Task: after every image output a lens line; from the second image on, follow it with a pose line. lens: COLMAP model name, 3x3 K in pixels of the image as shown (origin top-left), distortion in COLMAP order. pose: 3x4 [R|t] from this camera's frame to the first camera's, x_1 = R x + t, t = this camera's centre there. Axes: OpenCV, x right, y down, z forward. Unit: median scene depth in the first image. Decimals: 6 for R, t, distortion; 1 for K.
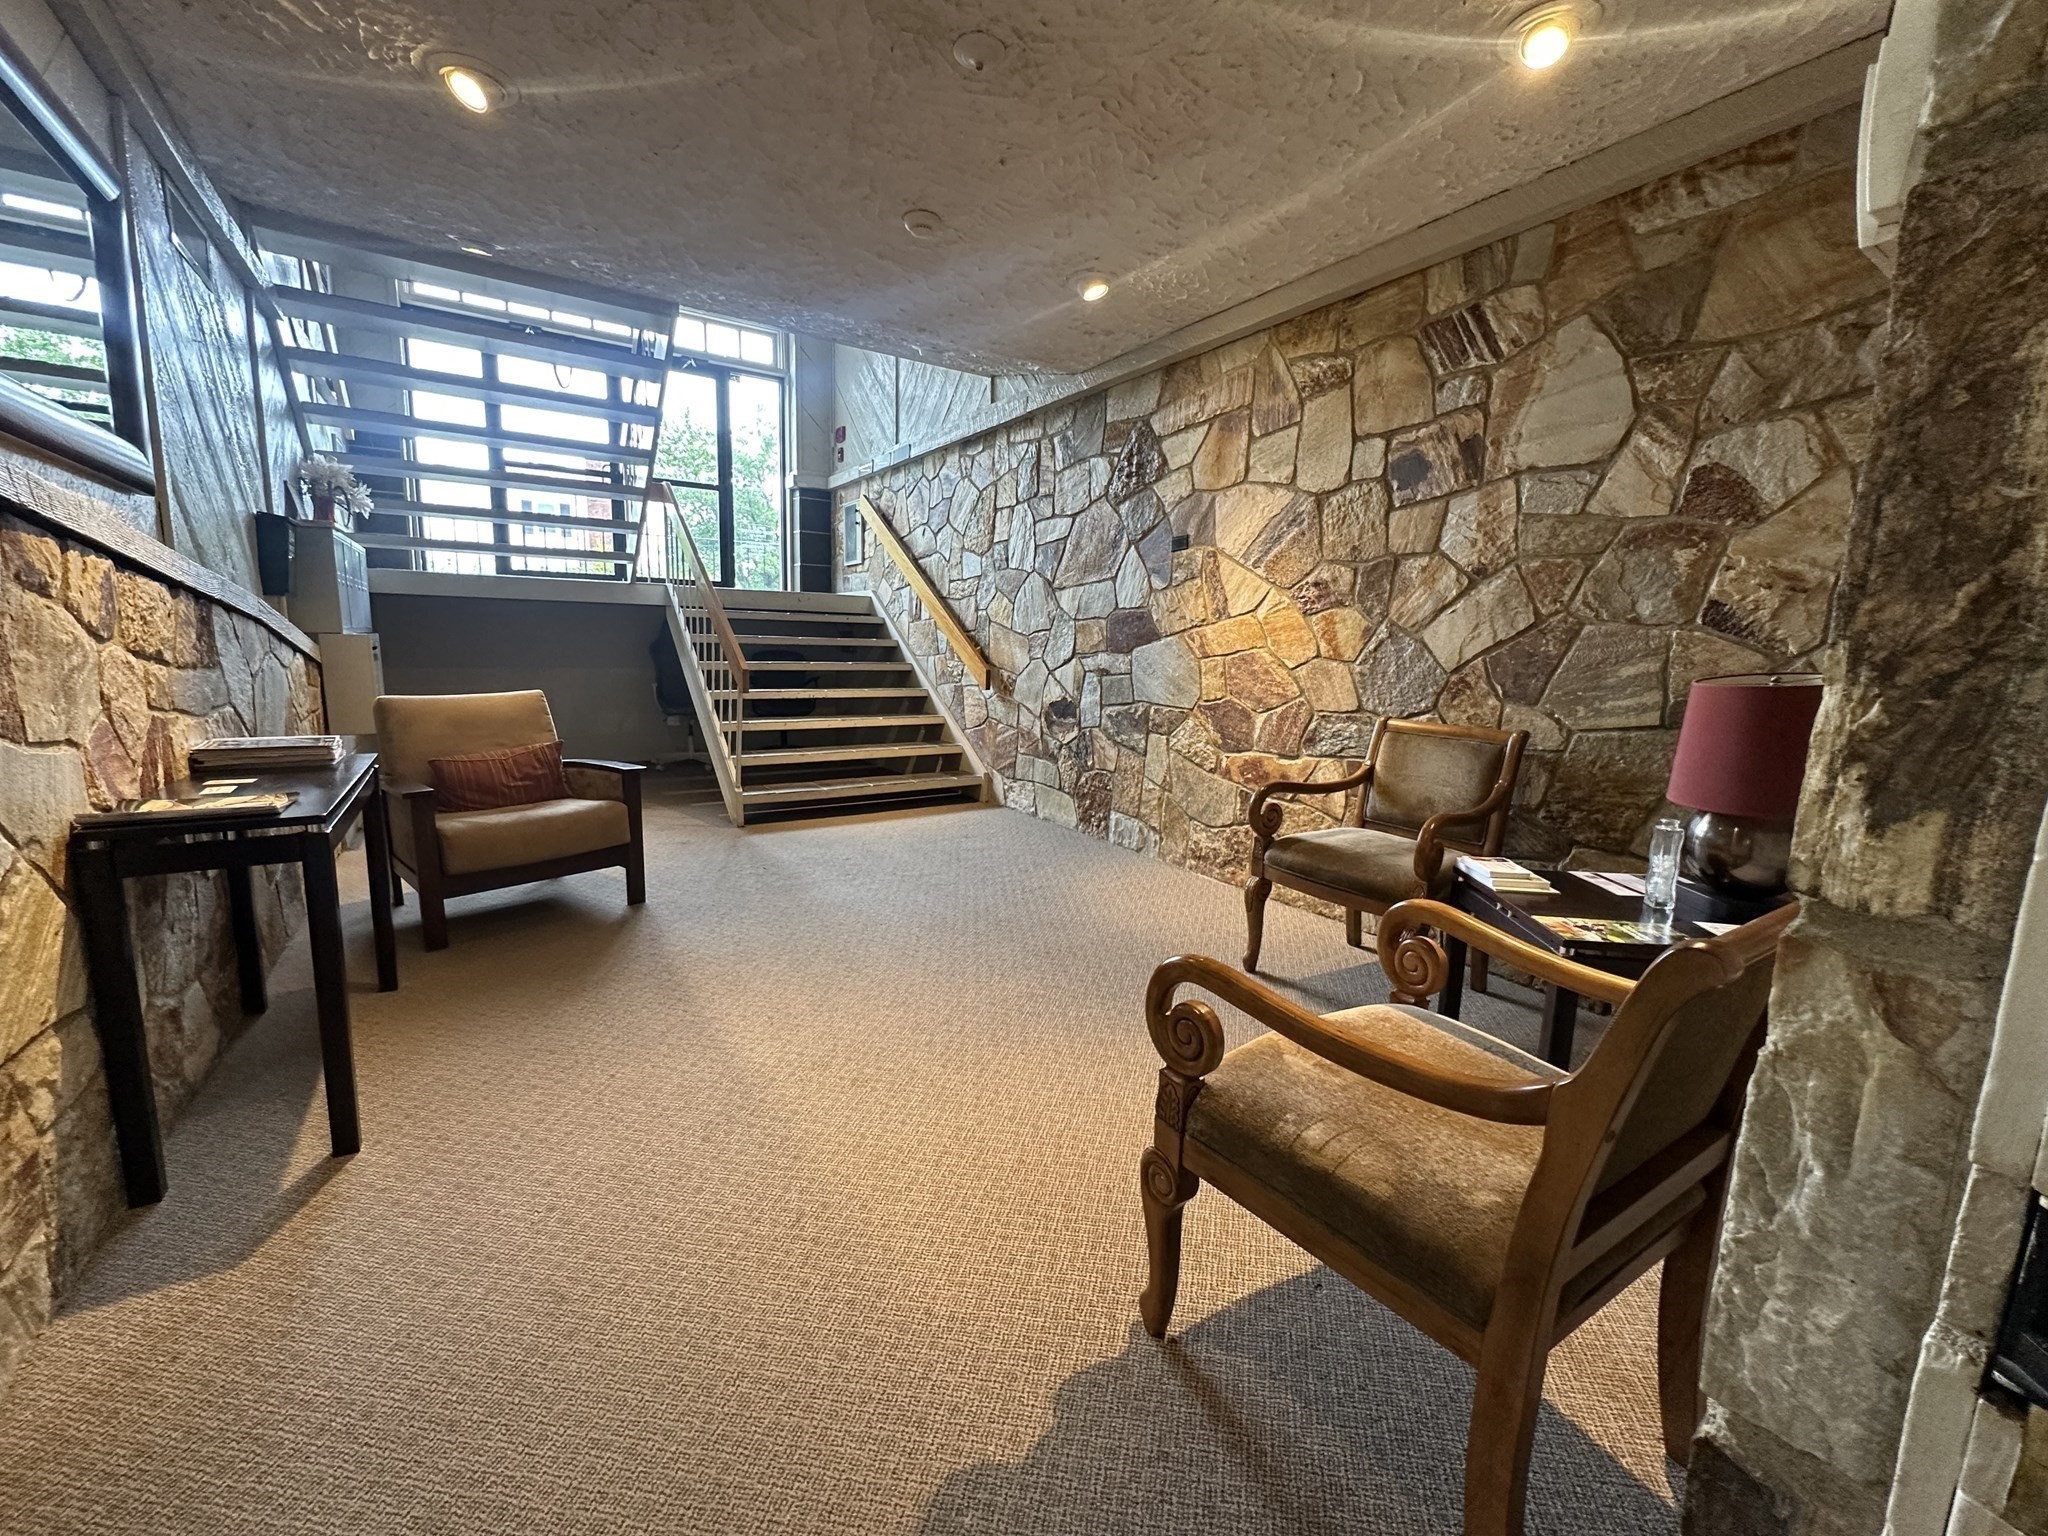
lens RADIAL K [[816.9, 0, 1024.0], [0, 816.9, 768.0], [0, 0, 1]] dist [-0.004200, 0.001115]
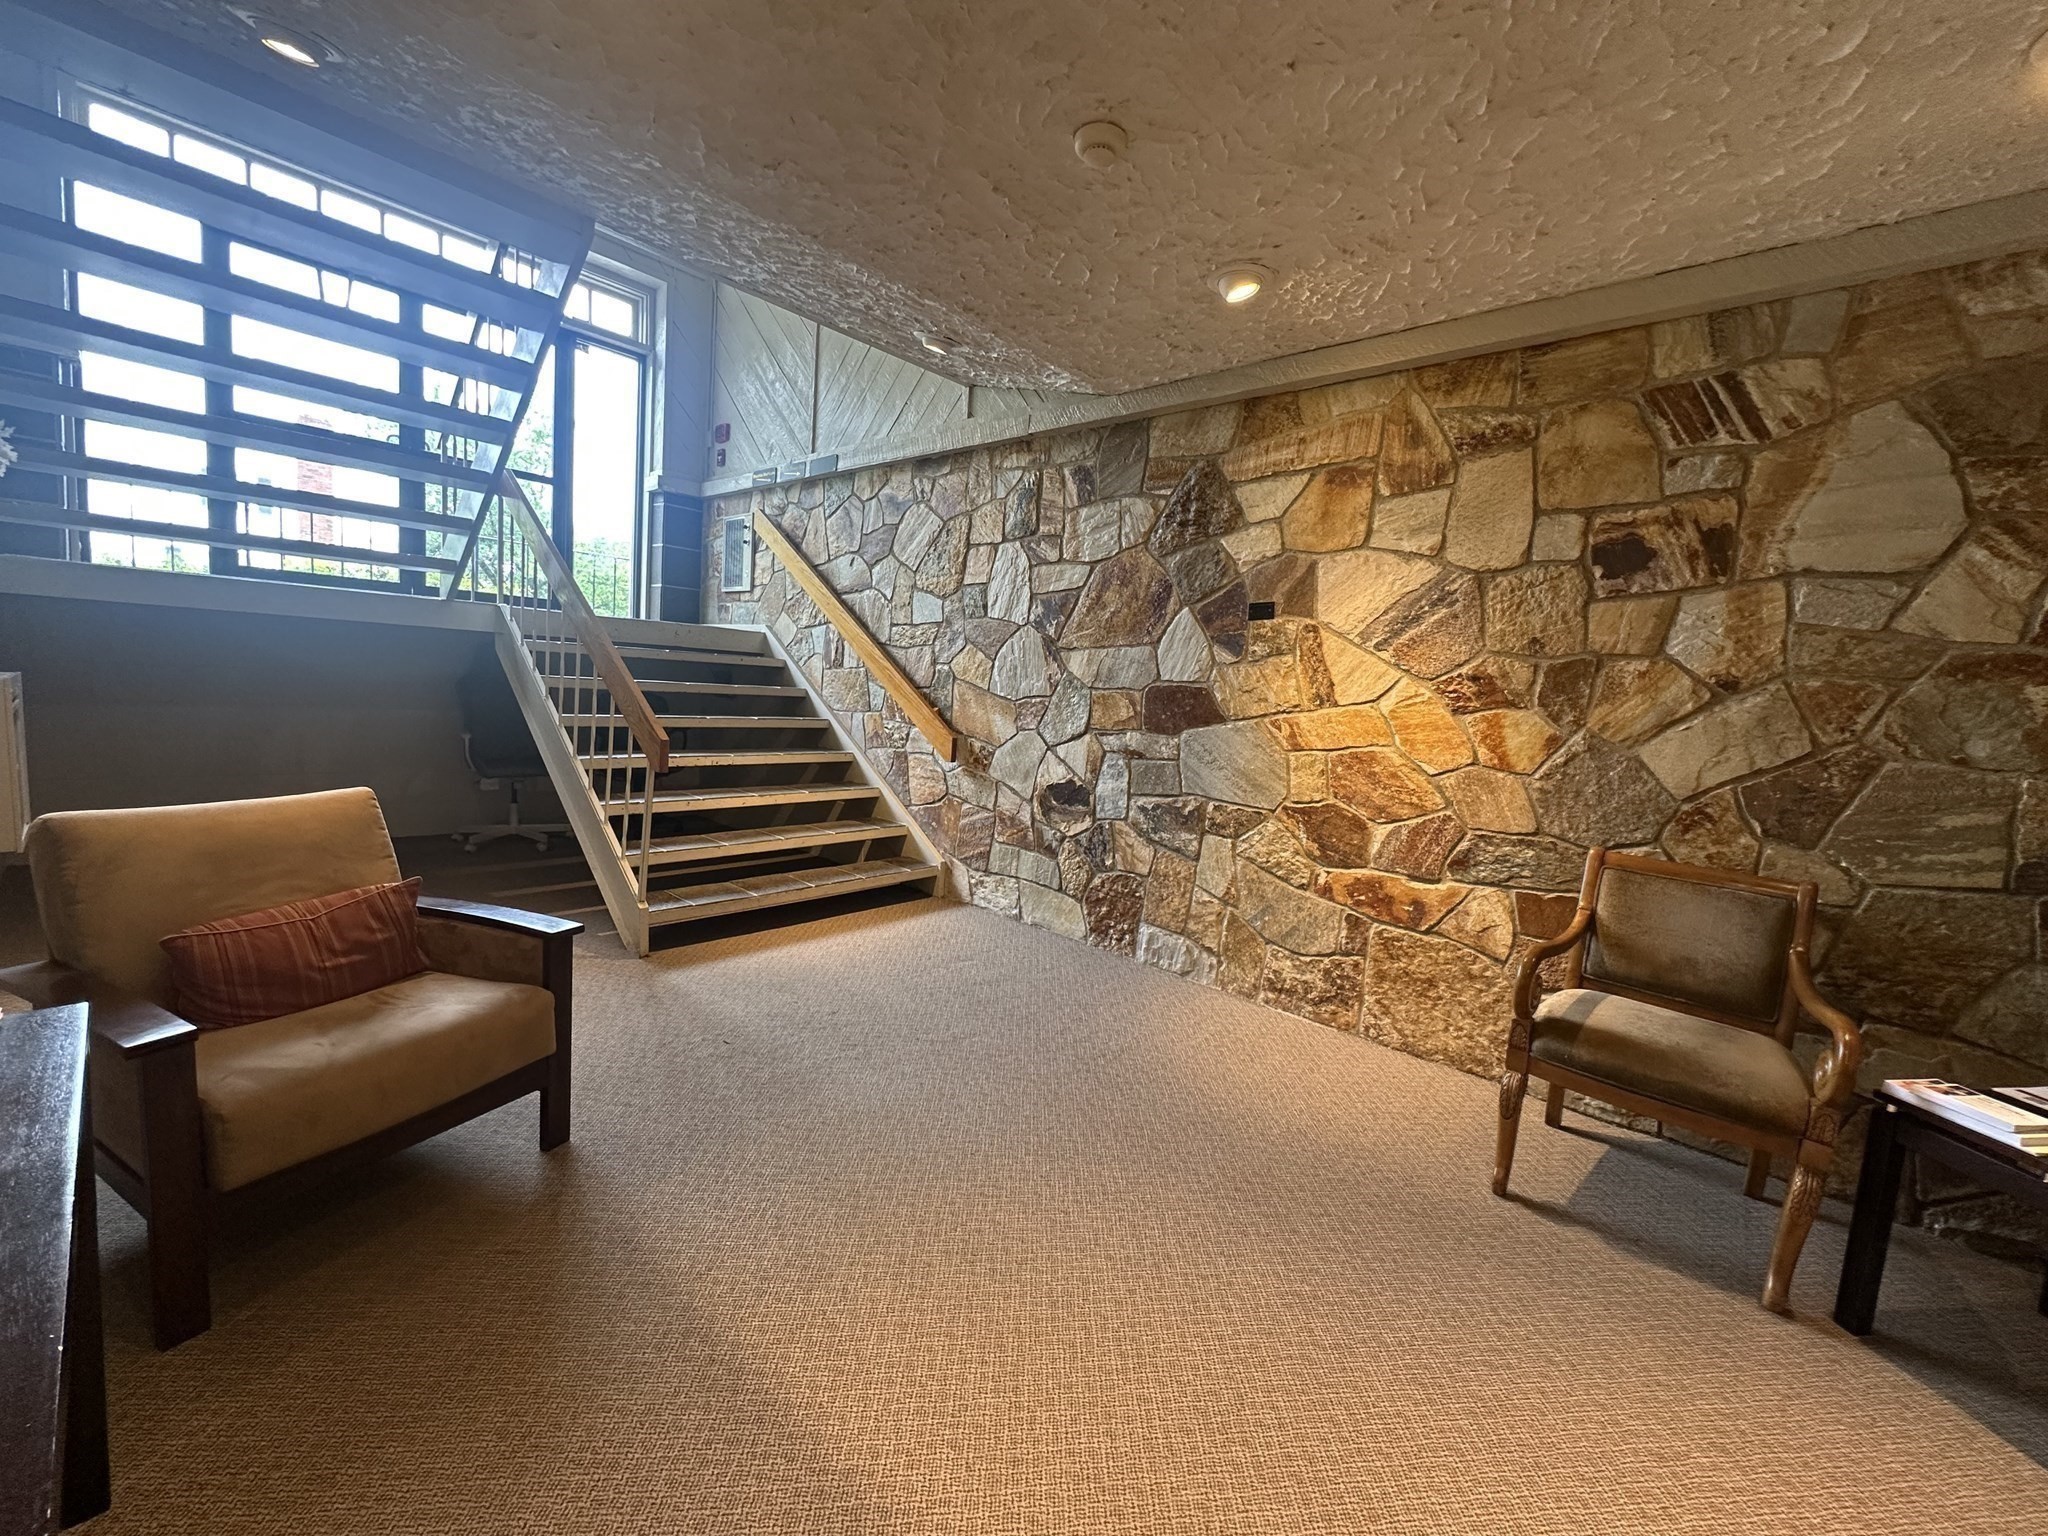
lens RADIAL K [[816.9, 0, 1024.0], [0, 816.9, 768.0], [0, 0, 1]] dist [-0.004200, 0.001115]
pose [[0.966977, 0.015951, 0.254363, -0.281258], [-0.007141, 0.999343, -0.035522, -0.094181], [-0.254763, 0.032533, 0.966456, 0.293886]]
